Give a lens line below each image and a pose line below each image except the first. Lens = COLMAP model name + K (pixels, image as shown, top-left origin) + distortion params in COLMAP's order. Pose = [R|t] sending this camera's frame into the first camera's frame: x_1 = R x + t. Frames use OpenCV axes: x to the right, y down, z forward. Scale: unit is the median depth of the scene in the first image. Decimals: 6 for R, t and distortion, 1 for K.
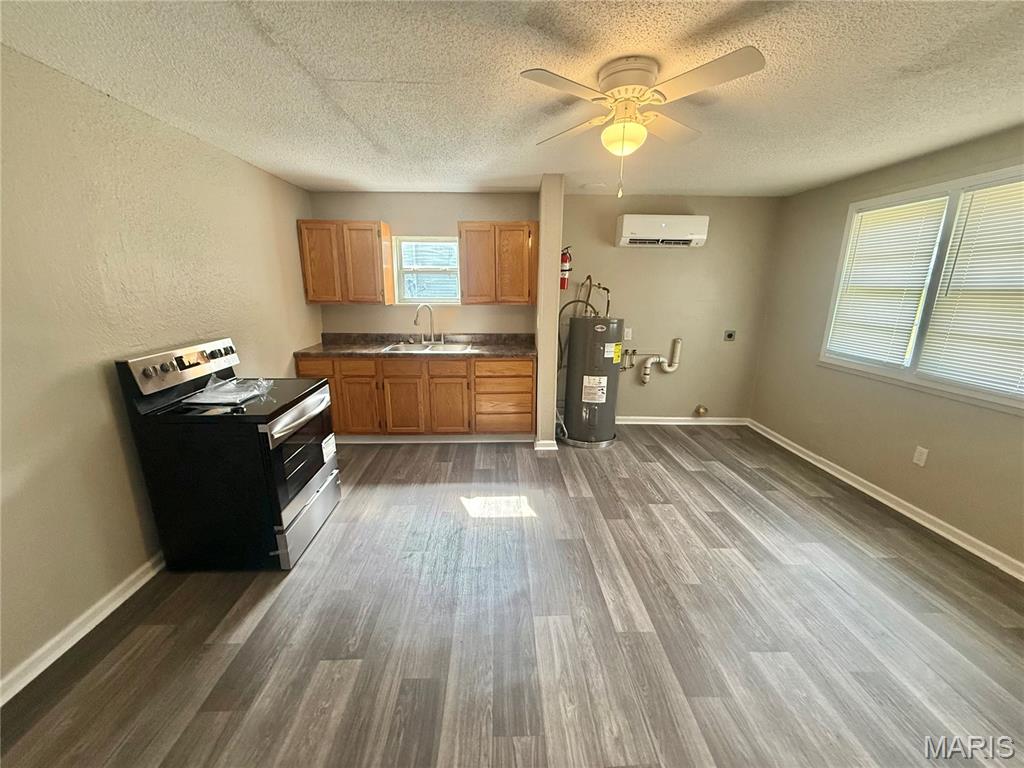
lens RADIAL K [[409.9, 0, 508.9], [0, 409.9, 385.8], [0, 0, 1]] dist [0.000825, -0.000160]
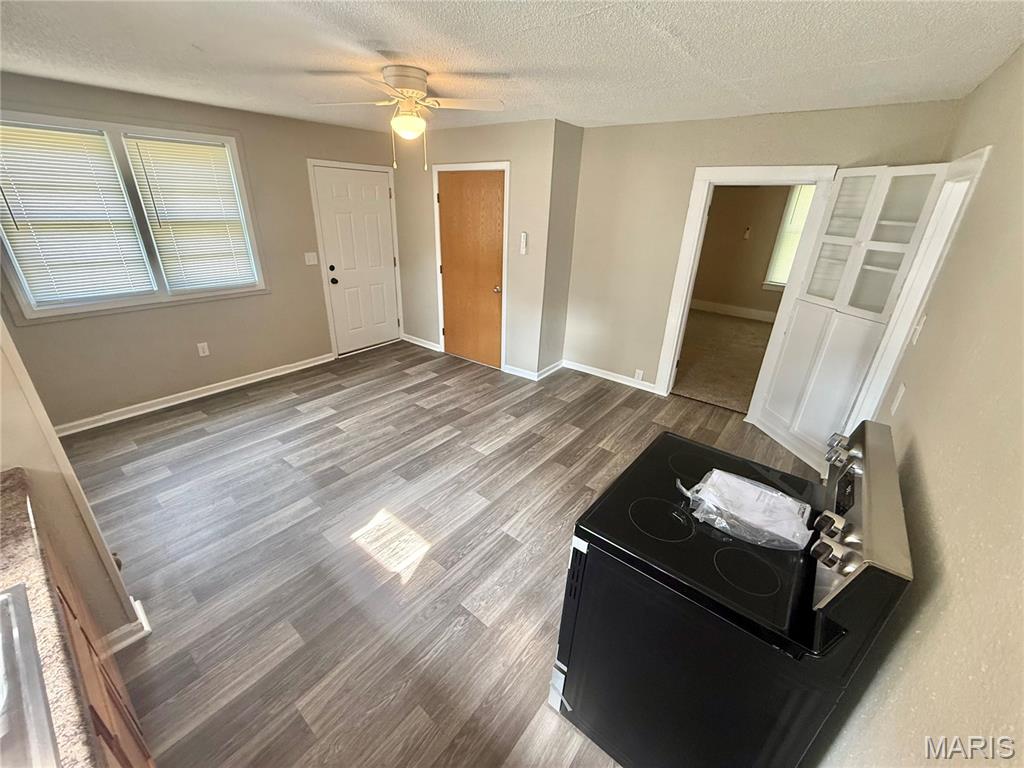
lens RADIAL K [[409.9, 0, 508.9], [0, 409.9, 385.8], [0, 0, 1]] dist [0.000825, -0.000160]
pose [[-0.761830, -0.297358, 0.575494, -0.435661], [0.118393, 0.809533, 0.575012, -0.291720], [-0.636866, 0.506196, -0.581521, 0.894736]]
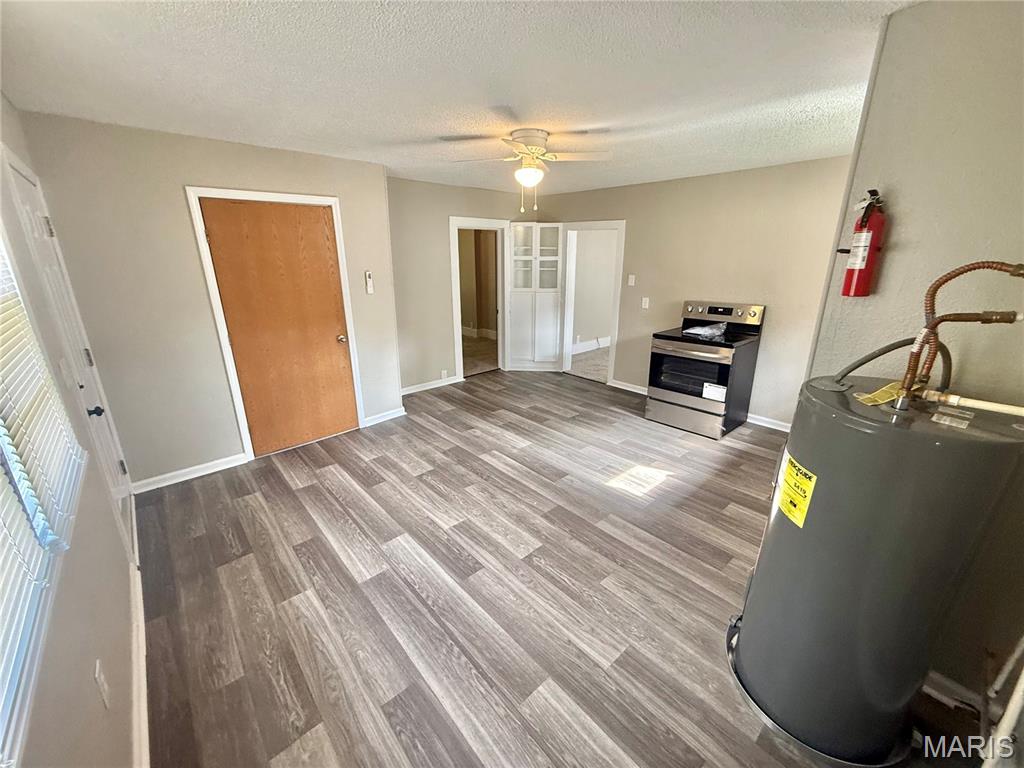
lens RADIAL K [[402.3, 0, 509.0], [0, 402.3, 392.8], [0, 0, 1]] dist [-0.000451, -0.000034]
pose [[-0.767300, 0.202378, -0.608518, 0.643128], [-0.158188, 0.859847, 0.485428, -0.278546], [0.621472, 0.468729, -0.627746, 1.033444]]
